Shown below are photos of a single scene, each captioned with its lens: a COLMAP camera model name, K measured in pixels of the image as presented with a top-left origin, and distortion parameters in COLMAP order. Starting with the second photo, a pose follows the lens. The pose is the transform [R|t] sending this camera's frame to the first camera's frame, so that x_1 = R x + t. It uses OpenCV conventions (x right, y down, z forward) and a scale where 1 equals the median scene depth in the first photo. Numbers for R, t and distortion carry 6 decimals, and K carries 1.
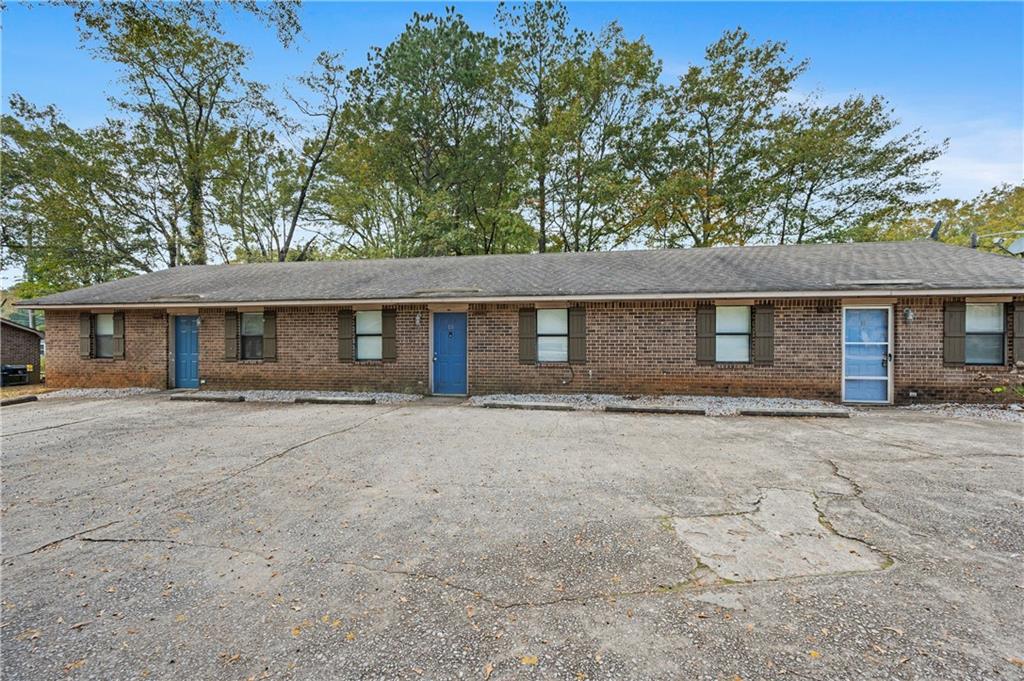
lens RADIAL K [[406.0, 0, 512.1], [0, 406.0, 341.2], [0, 0, 1]] dist [0.006327, -0.000570]
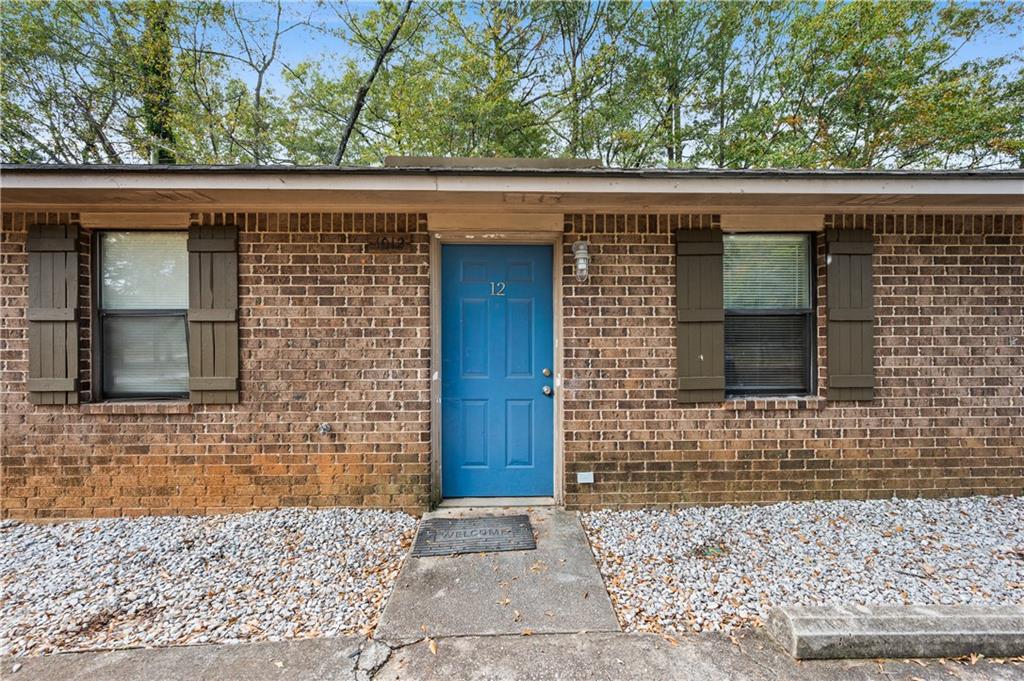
lens RADIAL K [[406.0, 0, 512.0], [0, 406.0, 339.4], [0, 0, 1]] dist [0.006327, -0.000570]
pose [[0.981578, -0.004060, 0.191017, -0.845913], [0.004332, 0.999990, -0.001007, 0.004759], [-0.191011, 0.001816, 0.981586, 0.723346]]
